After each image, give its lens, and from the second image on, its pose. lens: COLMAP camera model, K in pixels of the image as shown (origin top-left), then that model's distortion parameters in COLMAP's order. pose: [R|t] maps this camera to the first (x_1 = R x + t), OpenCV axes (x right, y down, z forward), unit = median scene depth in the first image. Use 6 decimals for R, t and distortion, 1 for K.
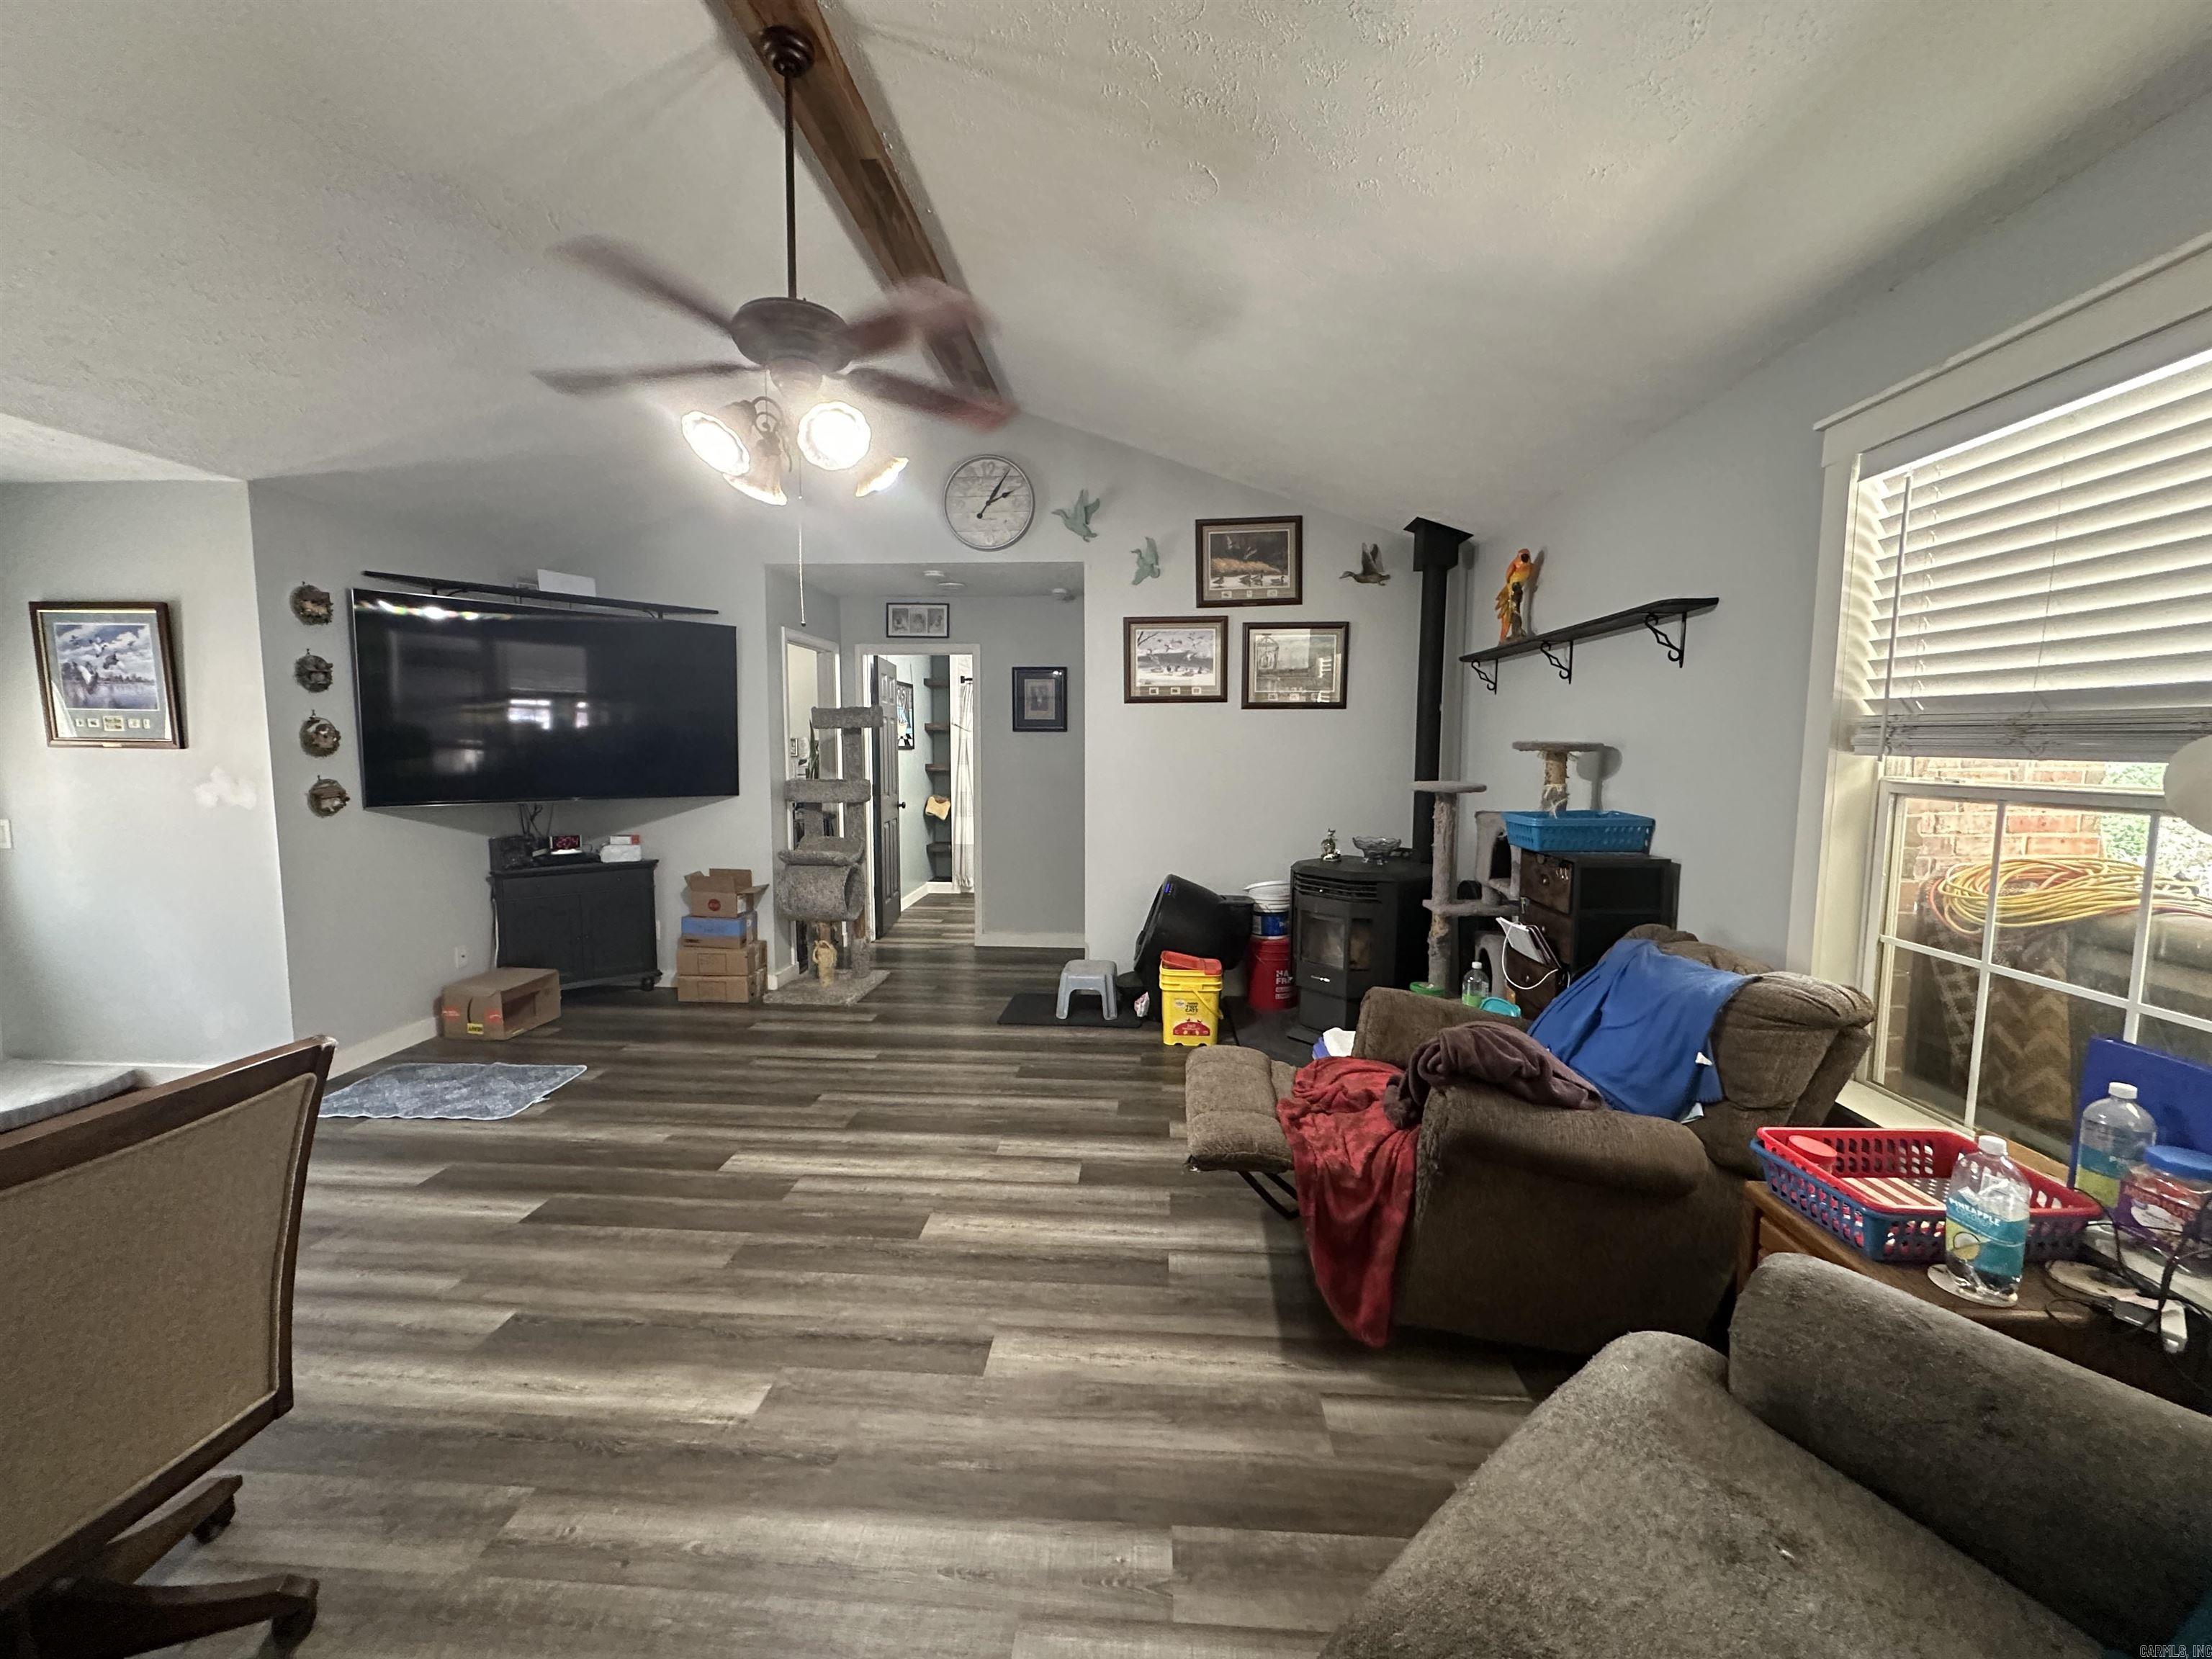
lens RADIAL K [[883.4, 0, 1104.3], [0, 883.4, 828.4], [0, 0, 1]] dist [-0.004412, 0.000867]
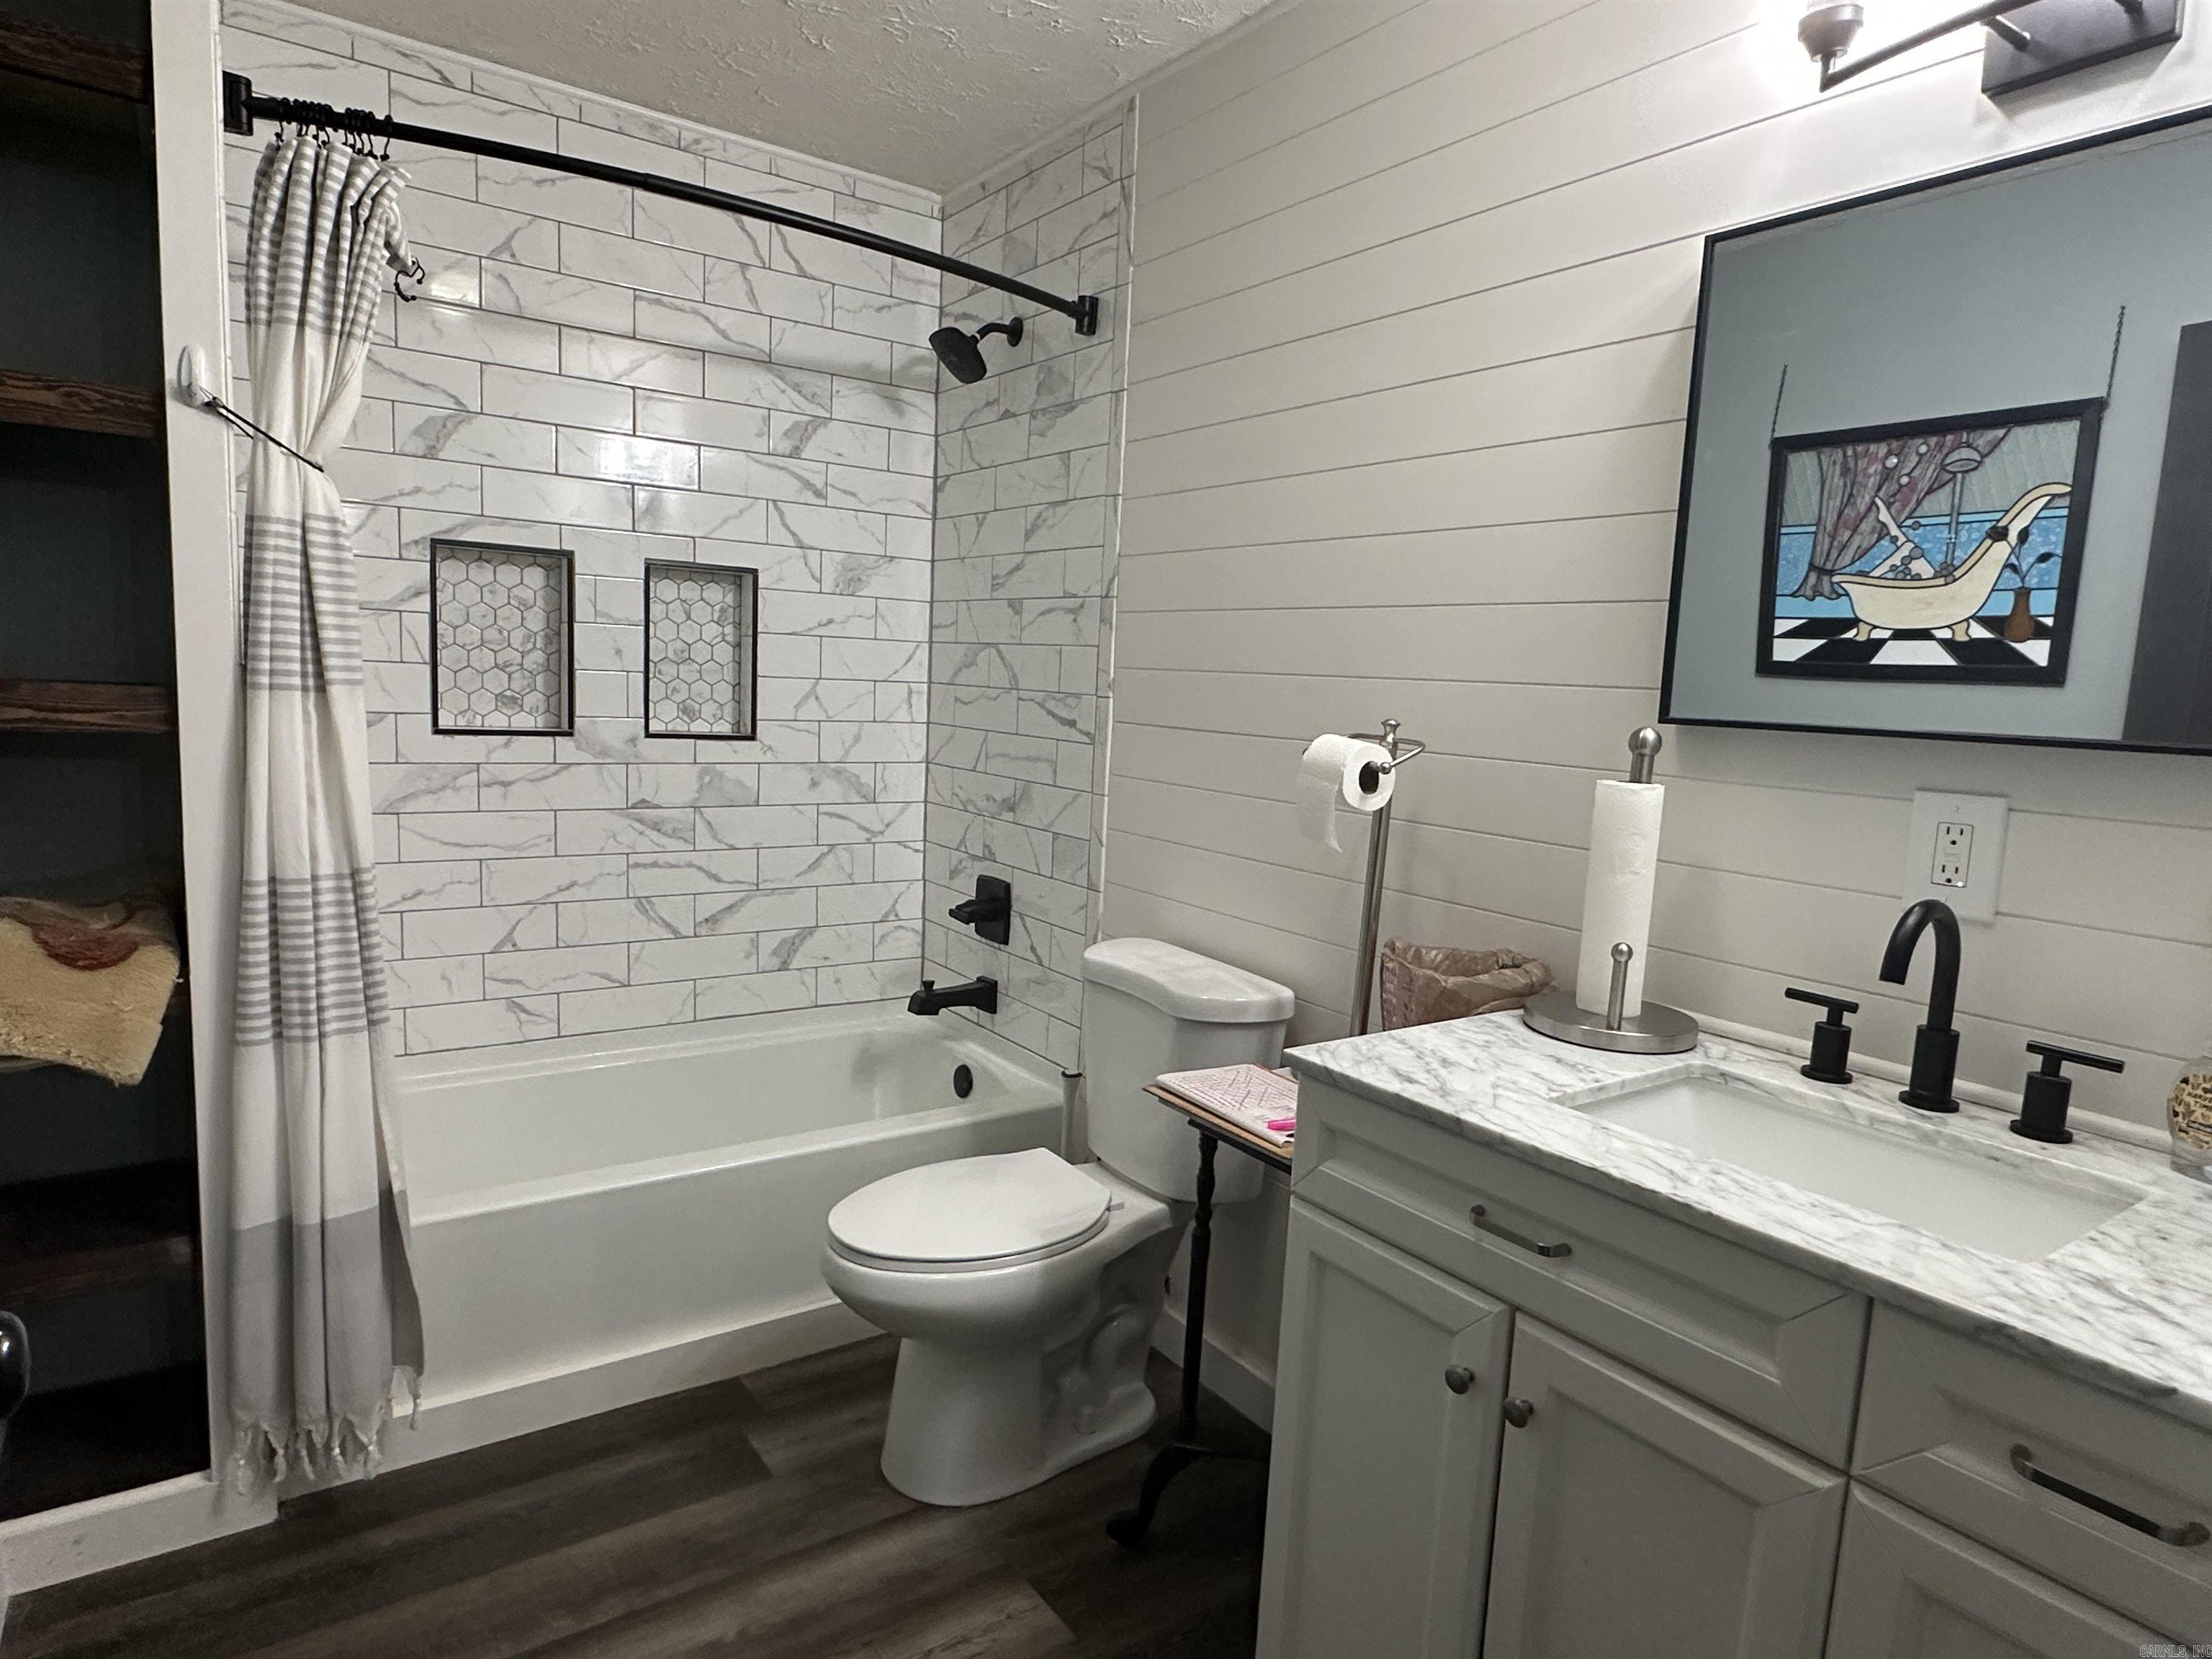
lens RADIAL K [[1278.6, 0, 1095.0], [0, 1278.6, 831.0], [0, 0, 1]] dist [-0.005503, 0.002339]
pose [[0.779517, -0.039175, 0.625155, -0.340599], [0.013470, 0.998860, 0.045797, -0.103596], [-0.626236, -0.027279, 0.779156, 1.360559]]
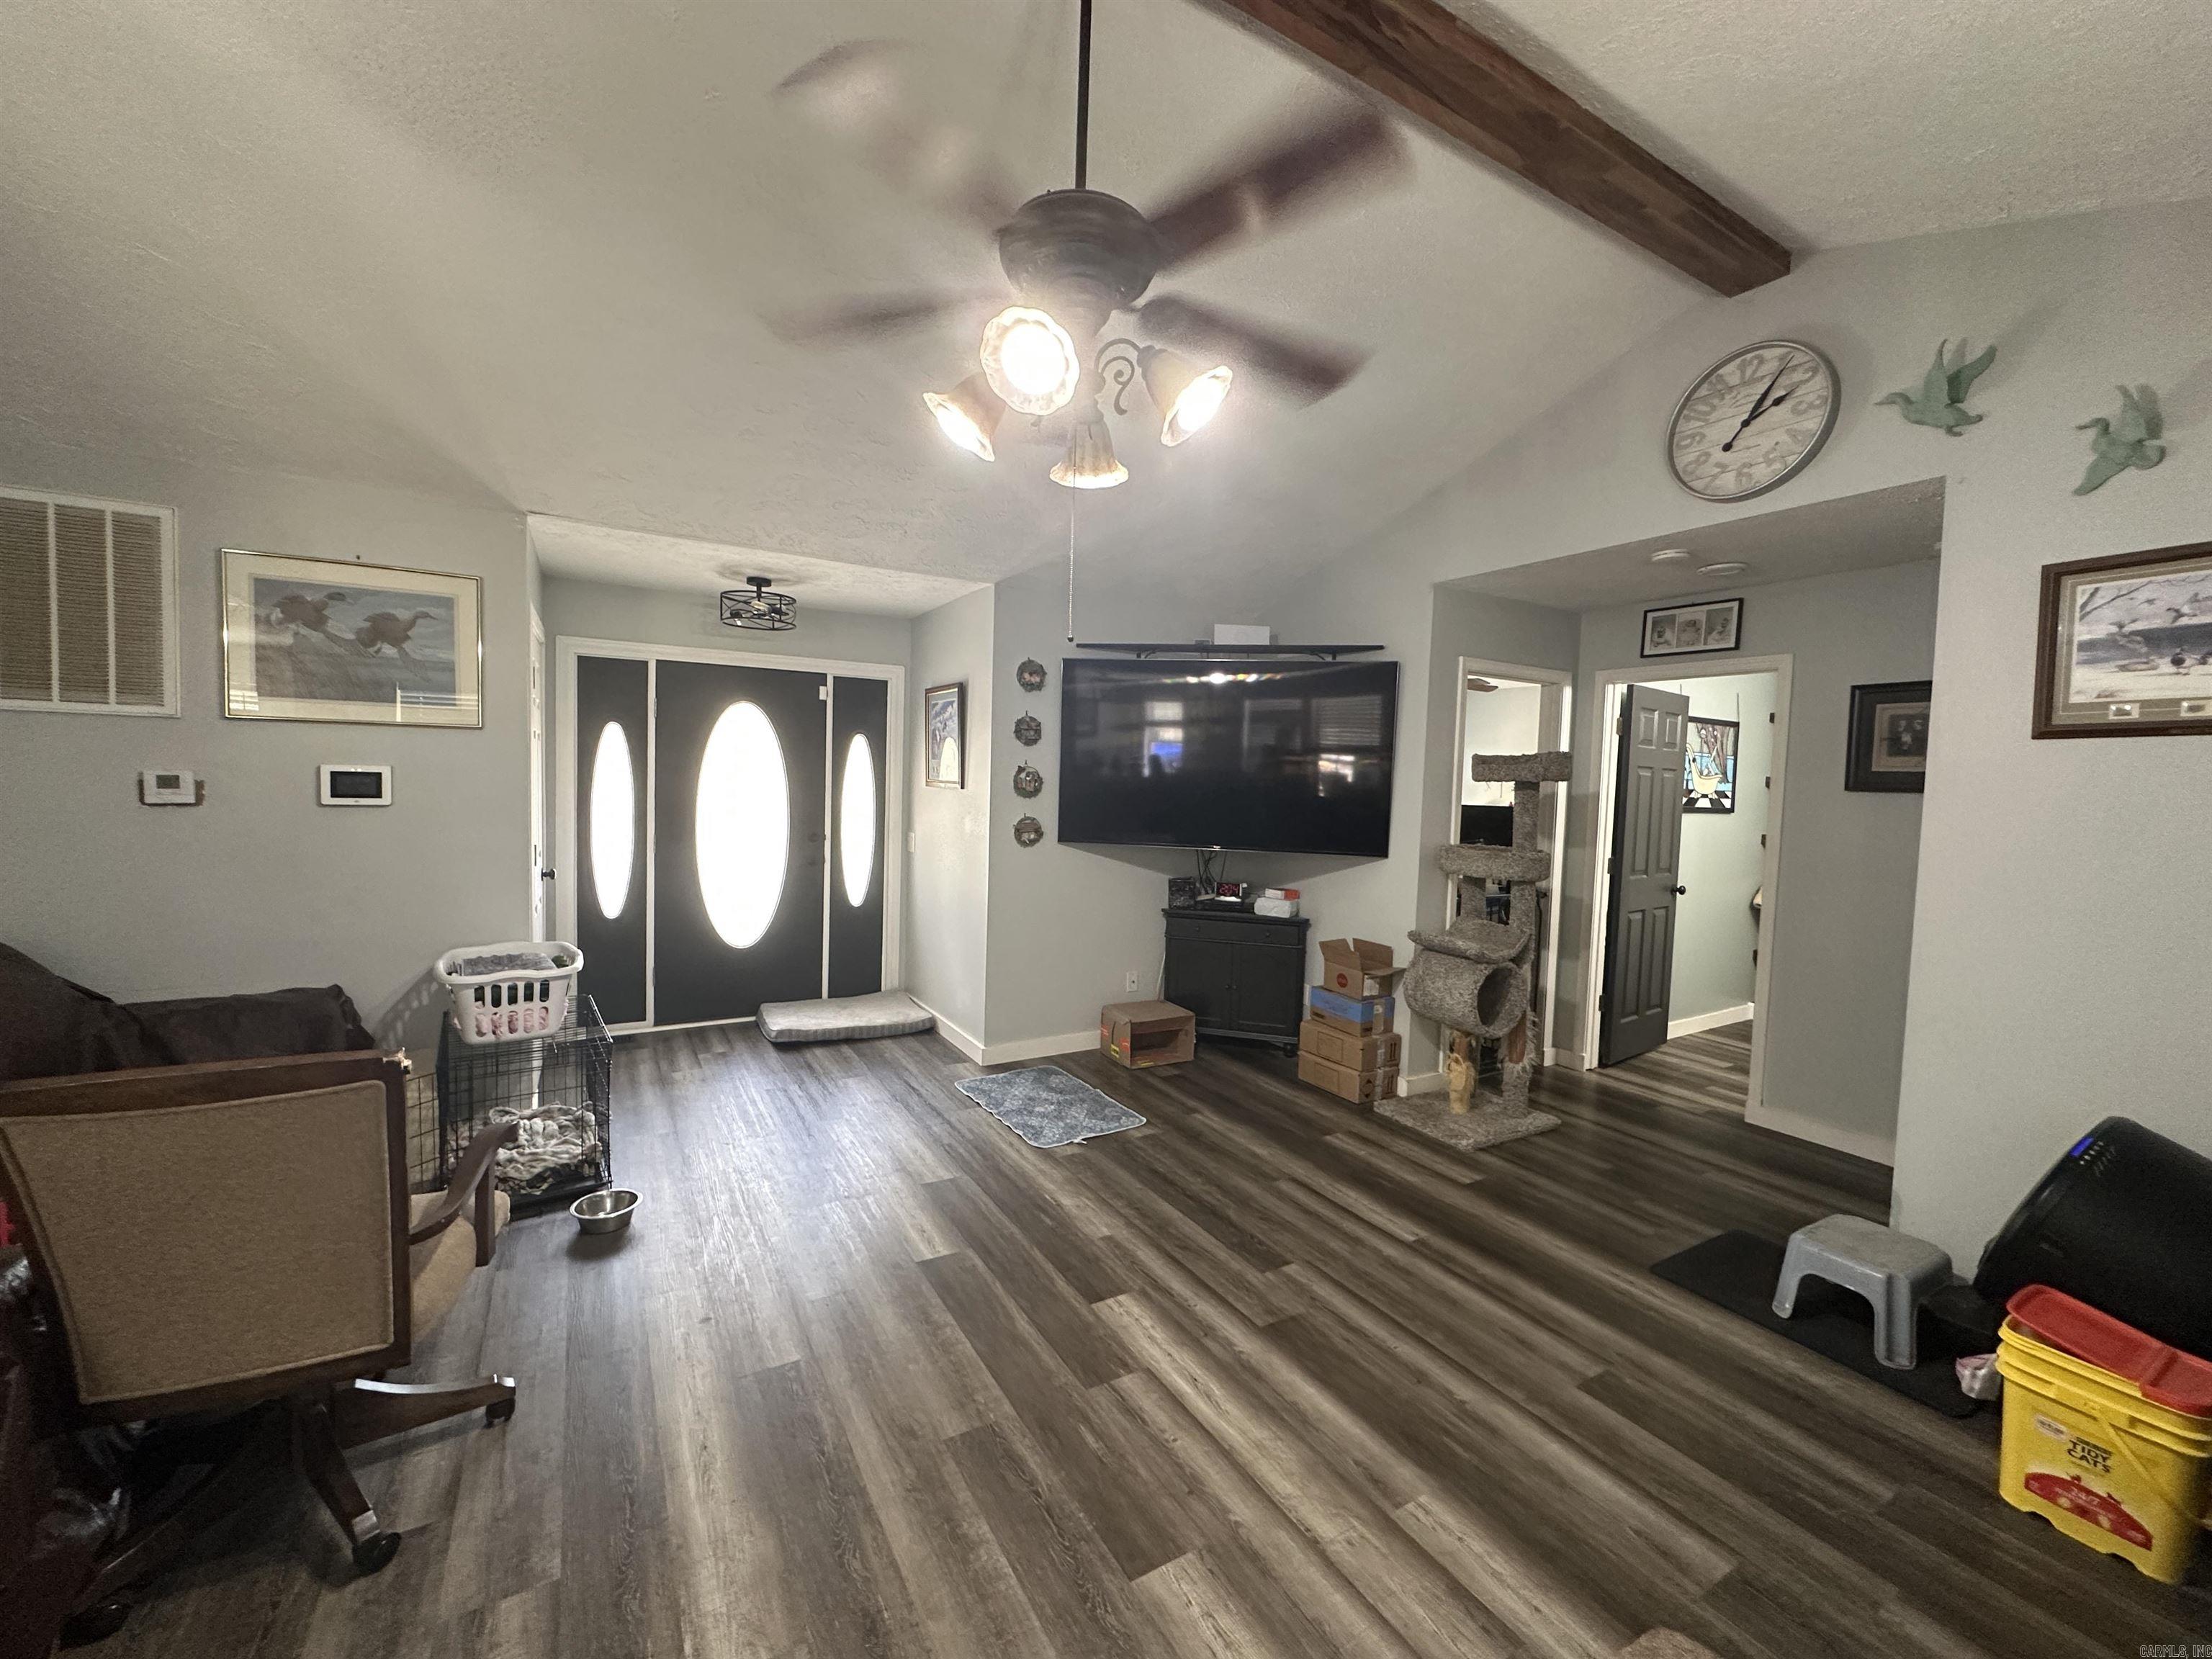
lens RADIAL K [[883.4, 0, 1104.3], [0, 883.4, 828.4], [0, 0, 1]] dist [-0.004412, 0.000867]
pose [[0.559655, 0.058114, -0.826685, 0.150740], [-0.105366, 0.994432, -0.001425, -0.039471], [0.822000, 0.087902, 0.562663, 0.322789]]
